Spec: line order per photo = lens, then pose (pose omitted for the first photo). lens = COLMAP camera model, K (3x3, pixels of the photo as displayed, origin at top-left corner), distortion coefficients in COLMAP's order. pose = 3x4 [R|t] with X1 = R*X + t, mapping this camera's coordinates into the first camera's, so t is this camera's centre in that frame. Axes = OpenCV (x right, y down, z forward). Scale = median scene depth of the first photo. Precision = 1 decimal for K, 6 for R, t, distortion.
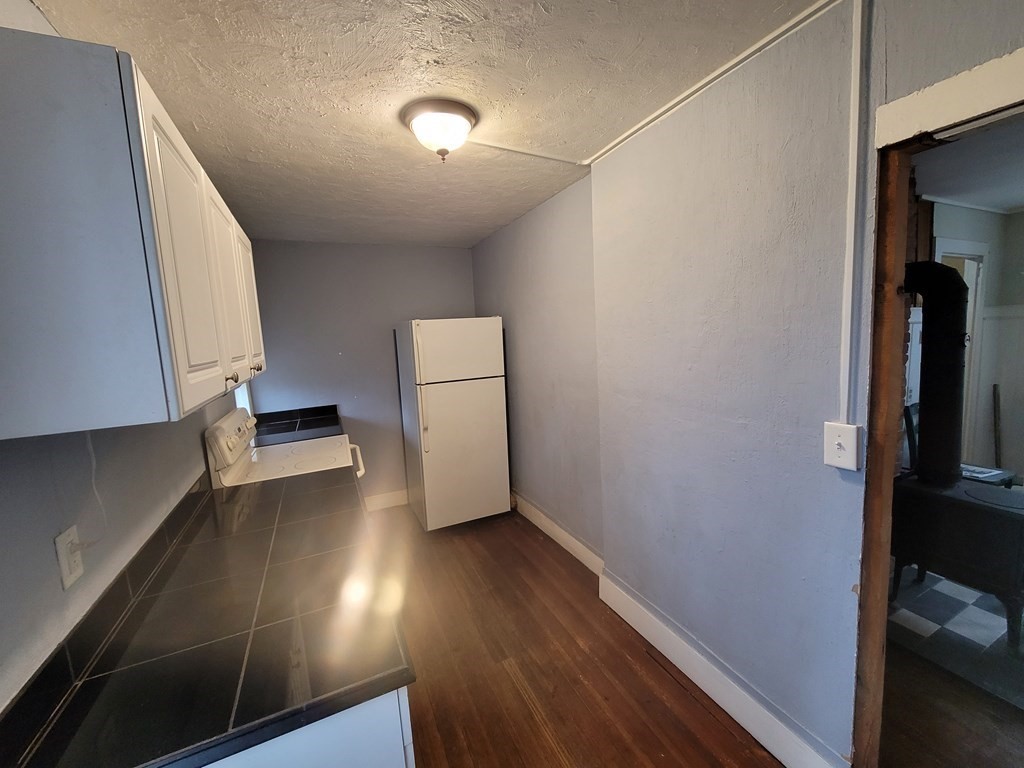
lens RADIAL K [[417.9, 0, 511.8], [0, 417.9, 380.1], [0, 0, 1]] dist [-0.000464, -0.000449]
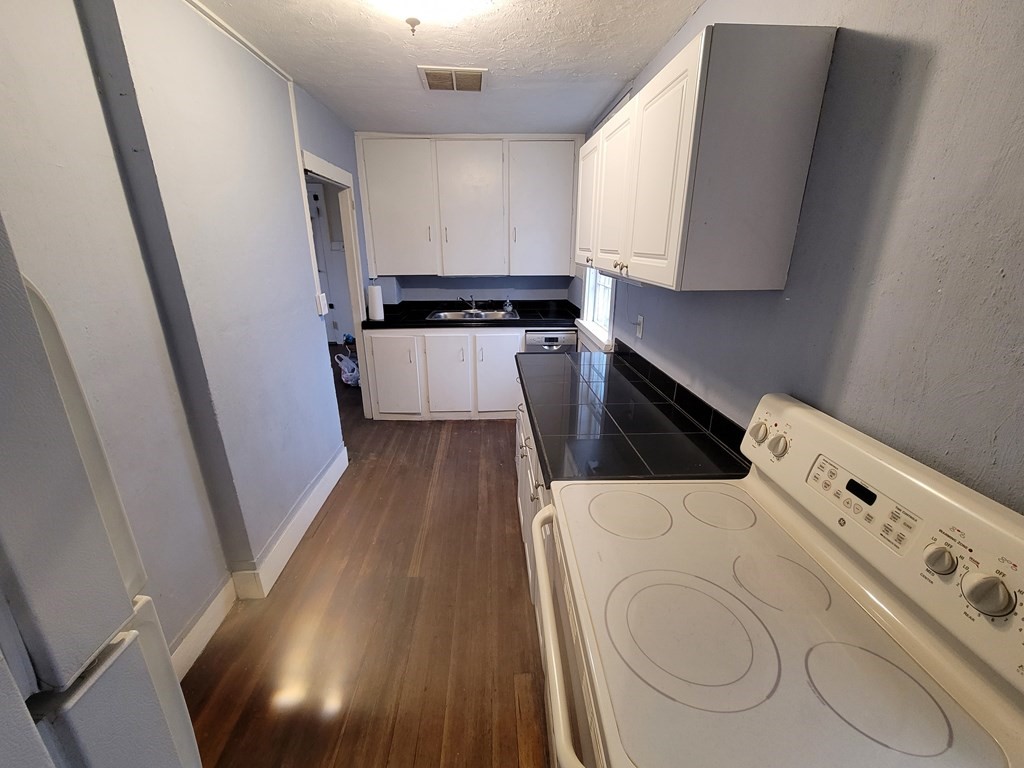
lens RADIAL K [[417.9, 0, 511.8], [0, 417.9, 380.1], [0, 0, 1]] dist [-0.000464, -0.000449]
pose [[-0.926391, -0.064870, 0.370933, -0.677942], [0.095101, 0.912813, 0.397149, -0.171228], [-0.364356, 0.403192, -0.839453, 1.837747]]
